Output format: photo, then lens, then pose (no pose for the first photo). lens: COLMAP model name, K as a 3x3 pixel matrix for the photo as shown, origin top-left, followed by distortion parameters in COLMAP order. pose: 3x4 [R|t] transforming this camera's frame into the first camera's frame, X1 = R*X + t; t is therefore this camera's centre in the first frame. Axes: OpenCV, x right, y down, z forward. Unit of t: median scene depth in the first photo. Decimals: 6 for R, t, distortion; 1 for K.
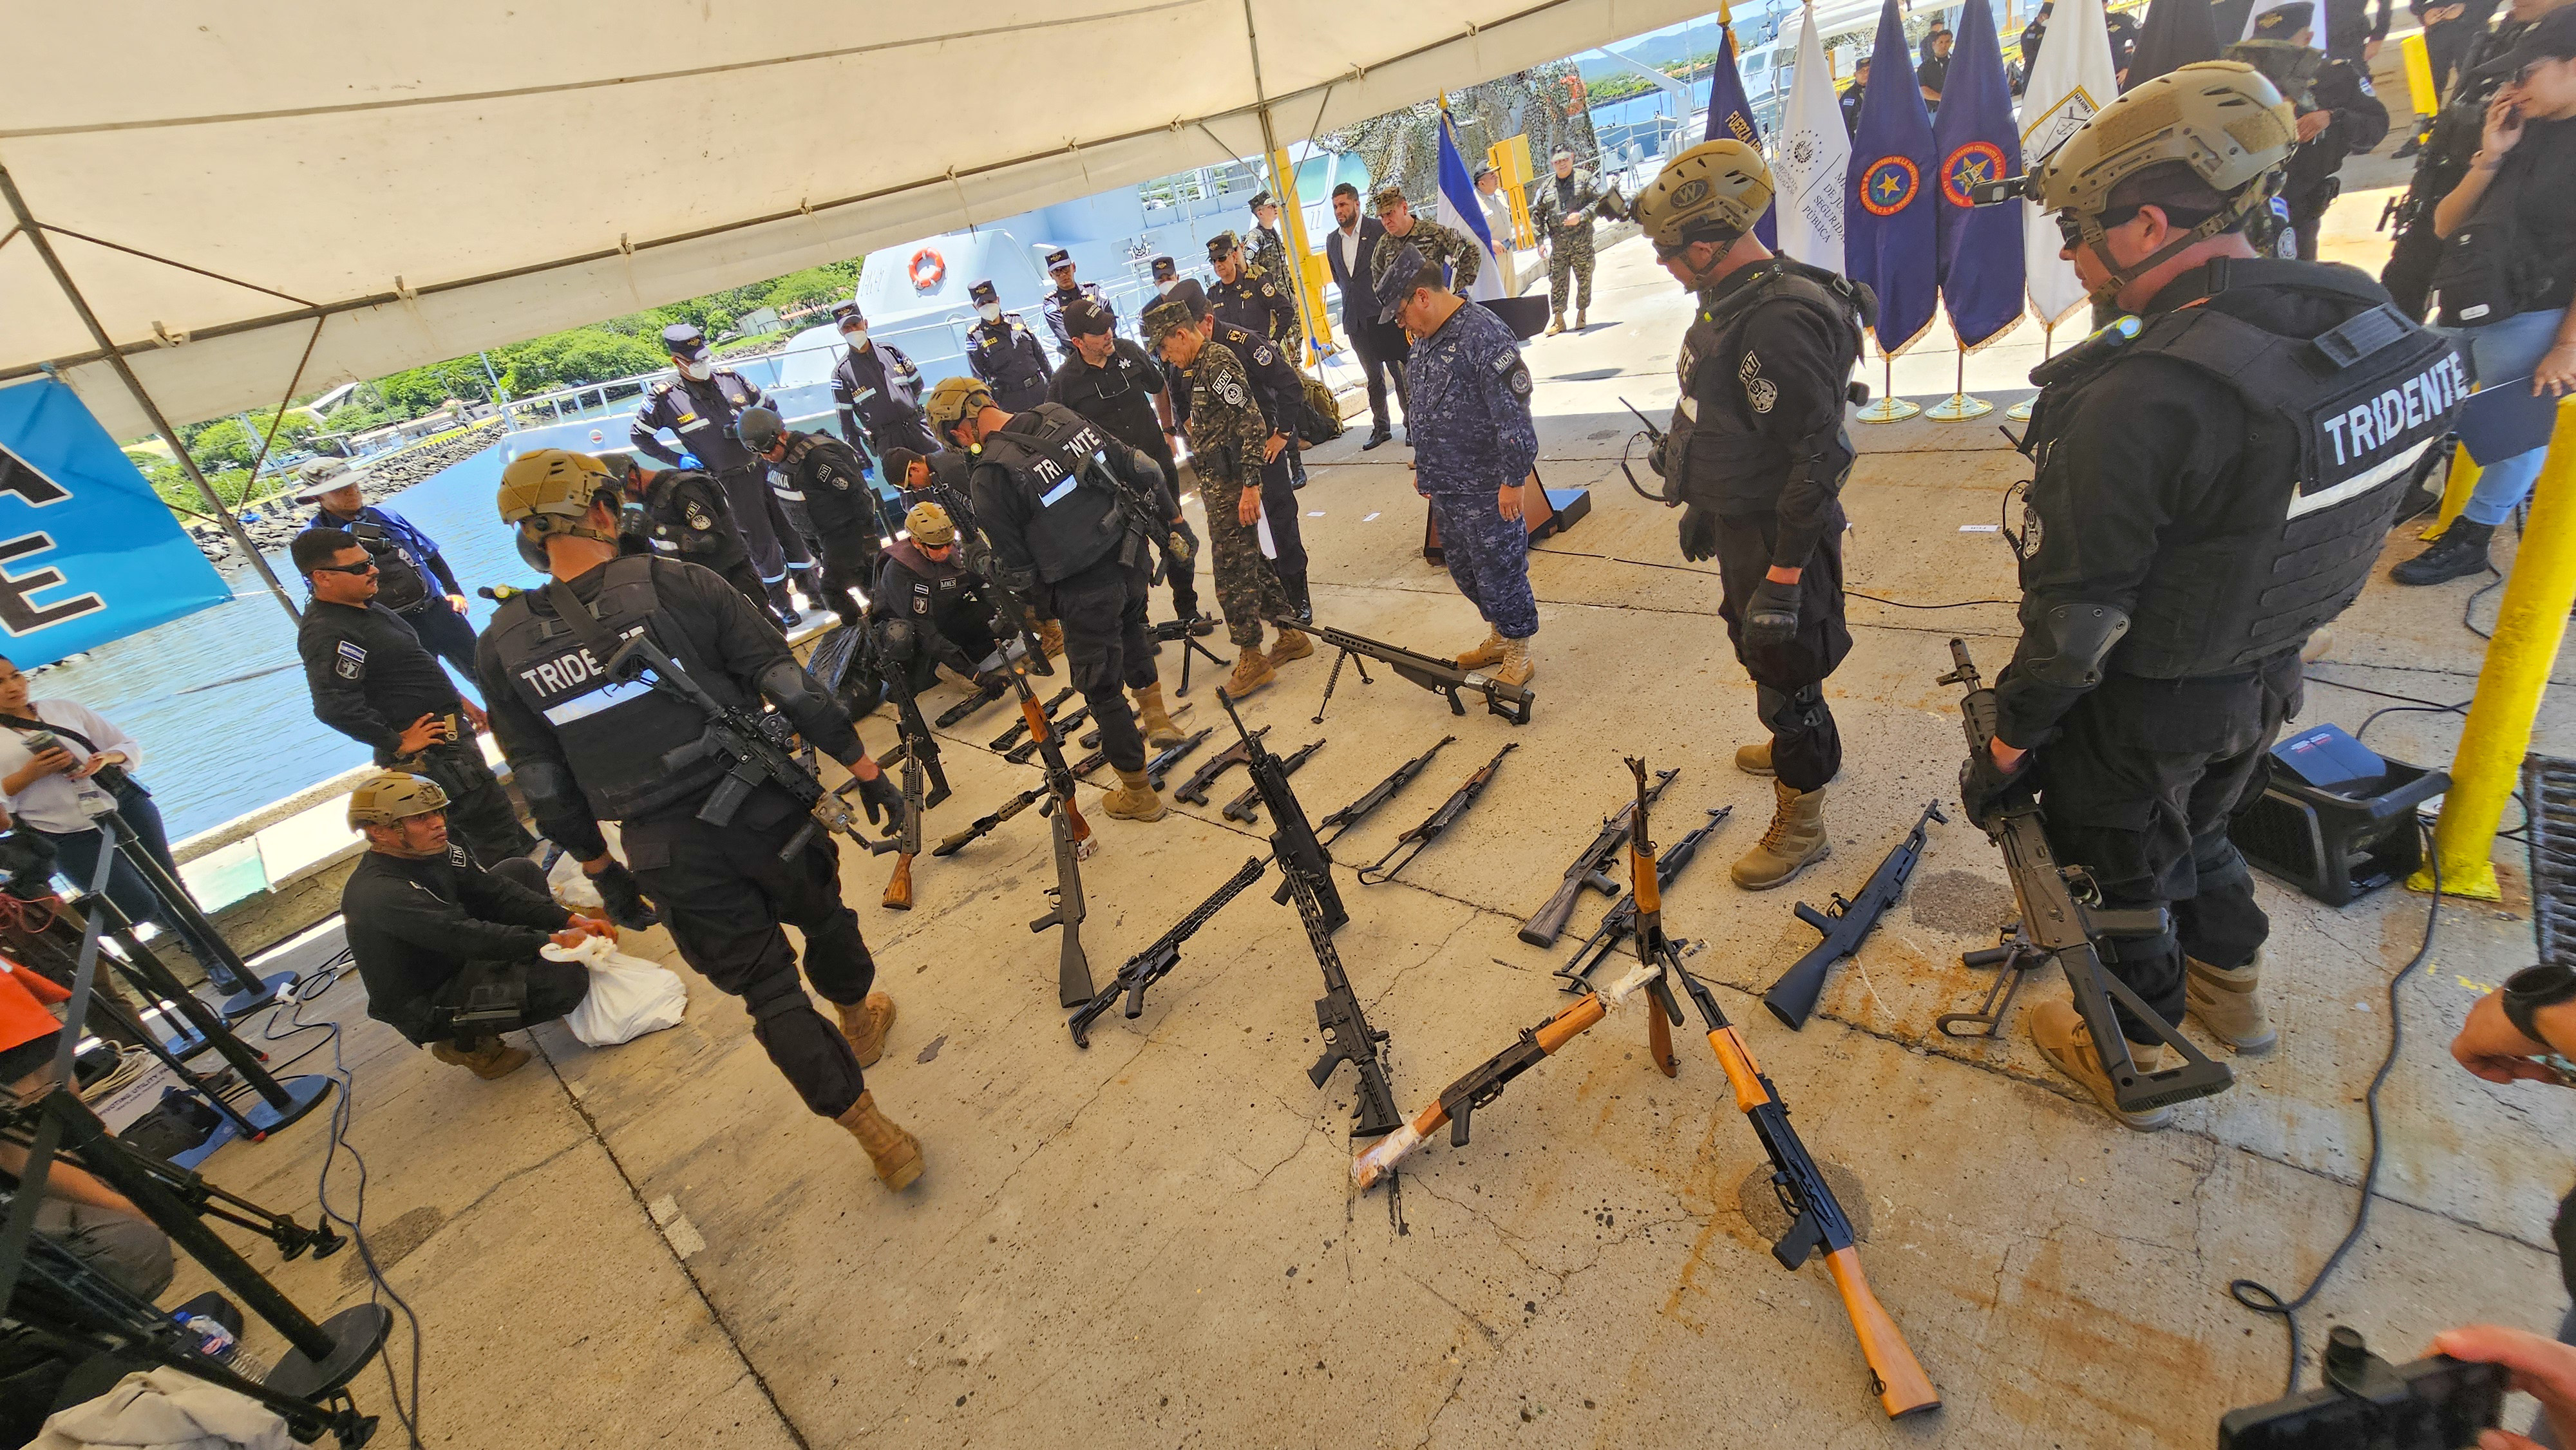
lens RADIAL K [[1034.3, 0, 1286.2], [0, 1034.3, 710.5], [0, 0, 1]] dist [-0.002026, -0.000210]
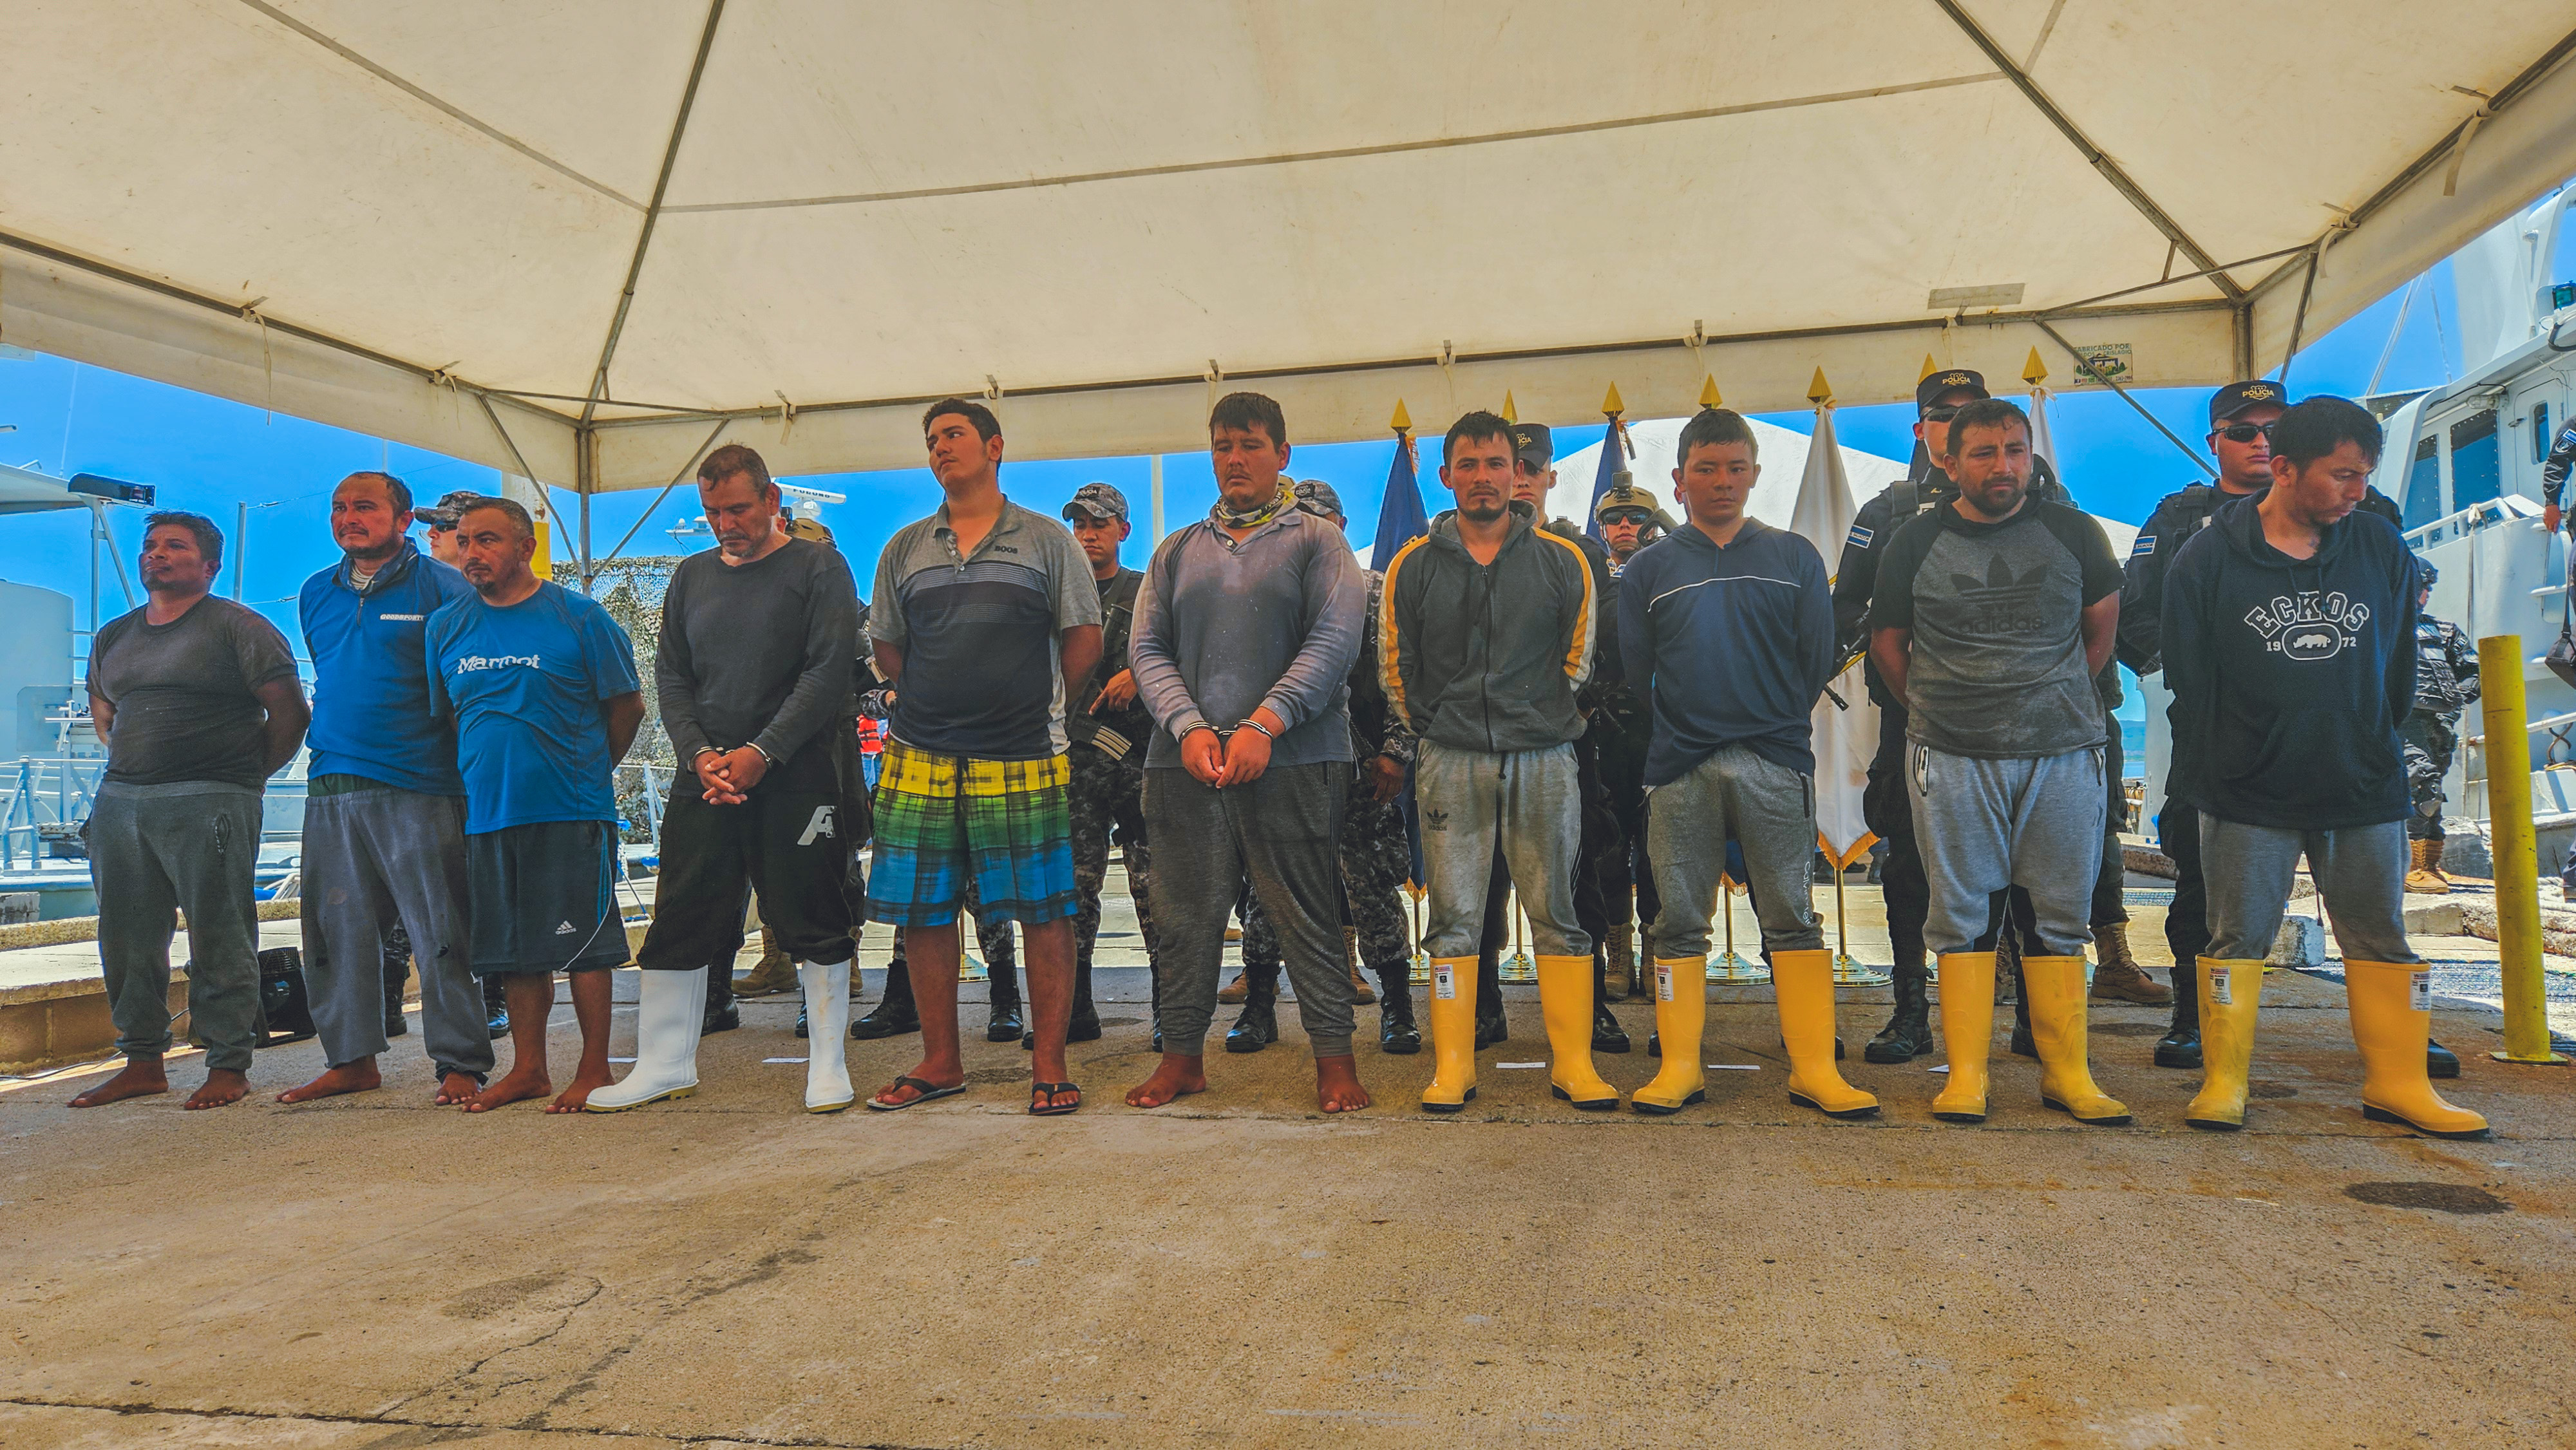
lens RADIAL K [[1698.7, 0, 1274.9], [0, 1698.7, 741.2], [0, 0, 1]] dist [0.057363, -0.036708]
pose [[0.846415, 0.224590, 0.482847, -0.198896], [0.062706, 0.858371, -0.509183, 0.144717], [-0.528819, 0.461257, 0.712455, 0.307062]]
